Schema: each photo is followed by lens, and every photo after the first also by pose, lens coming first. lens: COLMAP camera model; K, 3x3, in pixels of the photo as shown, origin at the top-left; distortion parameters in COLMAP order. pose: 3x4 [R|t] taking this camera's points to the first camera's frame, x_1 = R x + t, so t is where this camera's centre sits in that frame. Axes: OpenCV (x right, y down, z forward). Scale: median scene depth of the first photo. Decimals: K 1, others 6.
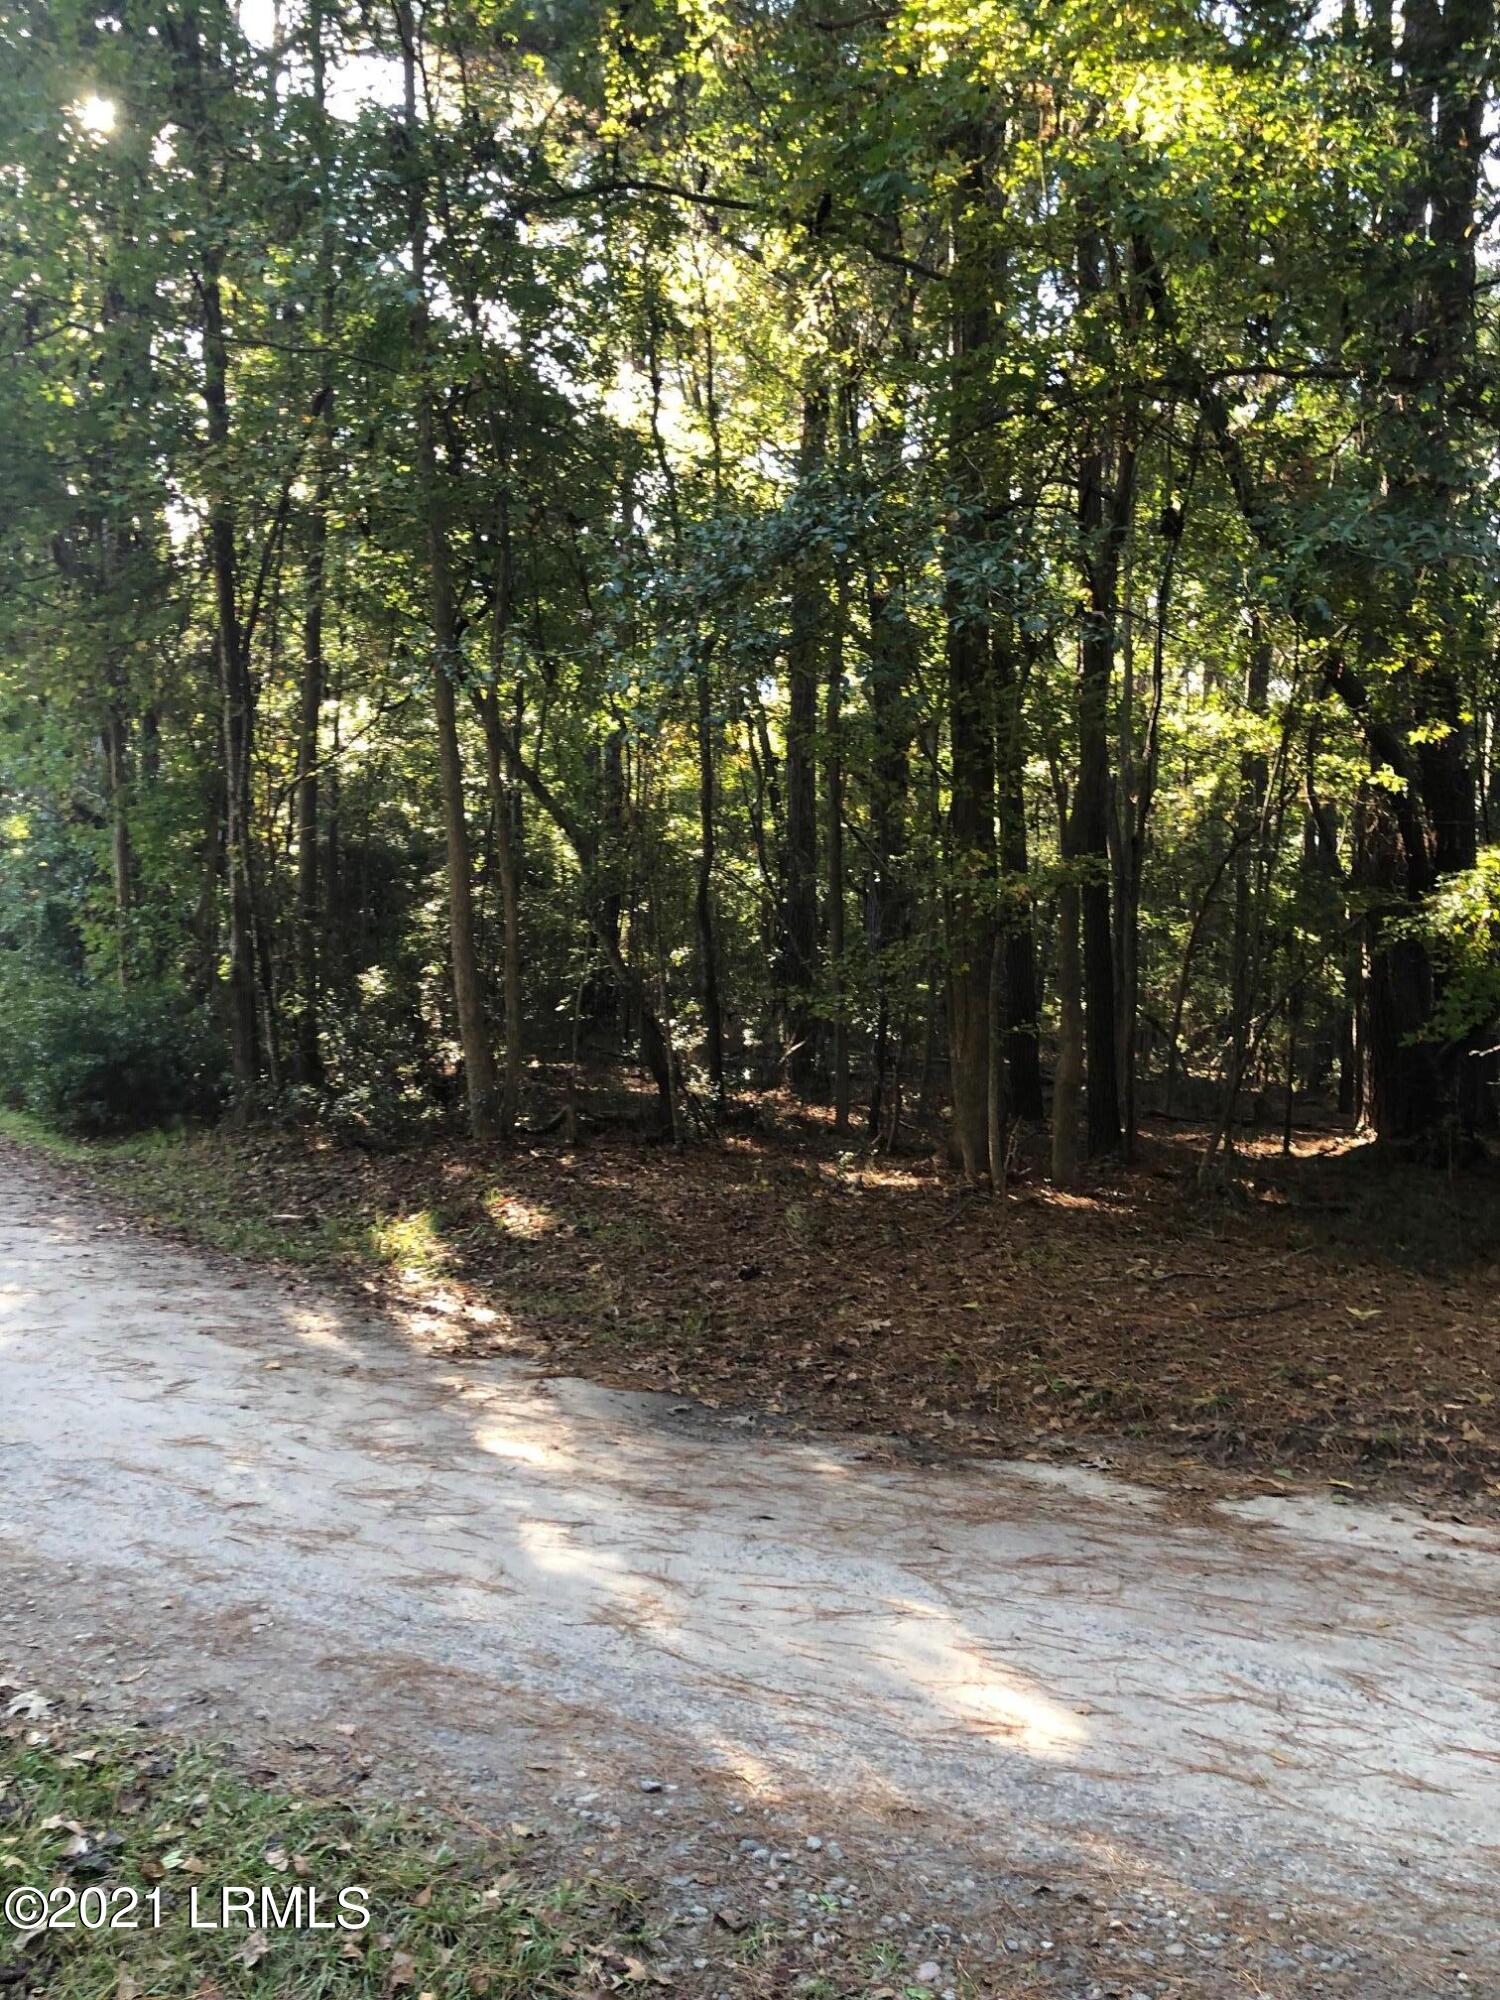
lens RADIAL K [[1652.9, 0, 756.6], [0, 1652.9, 999.1], [0, 0, 1]] dist [0.030671, -0.027385]
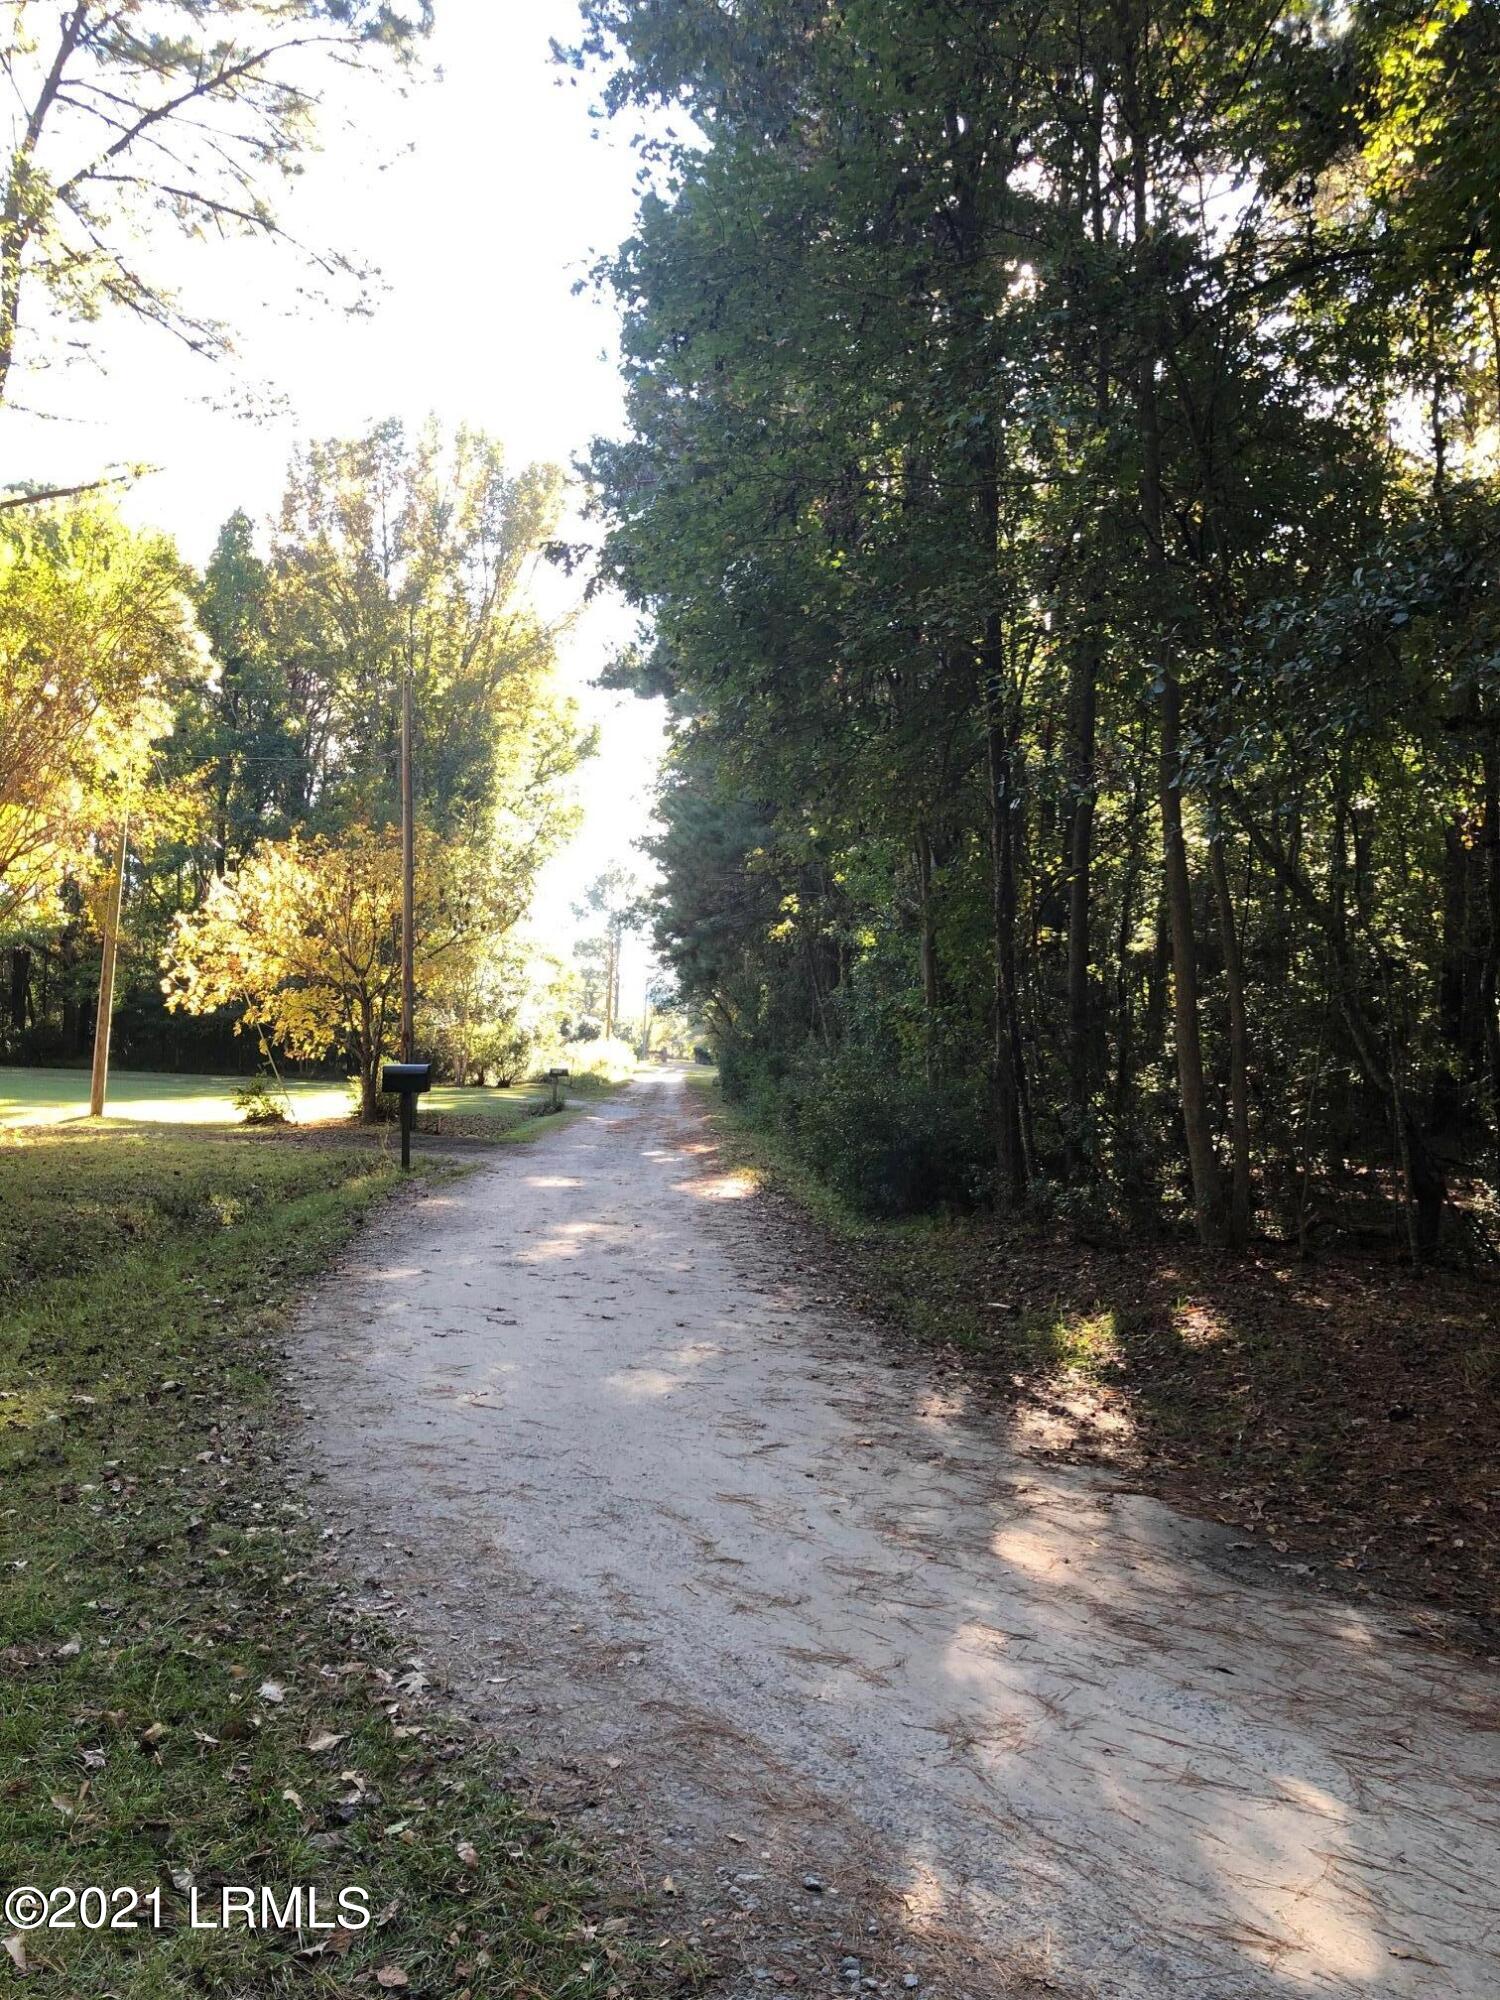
lens RADIAL K [[1652.9, 0, 763.6], [0, 1652.9, 1007.1], [0, 0, 1]] dist [0.030671, -0.027385]
pose [[0.855270, -0.004635, -0.518162, 0.170854], [-0.021887, 0.998744, -0.045060, -0.008475], [0.517721, 0.049880, 0.854094, 0.028920]]
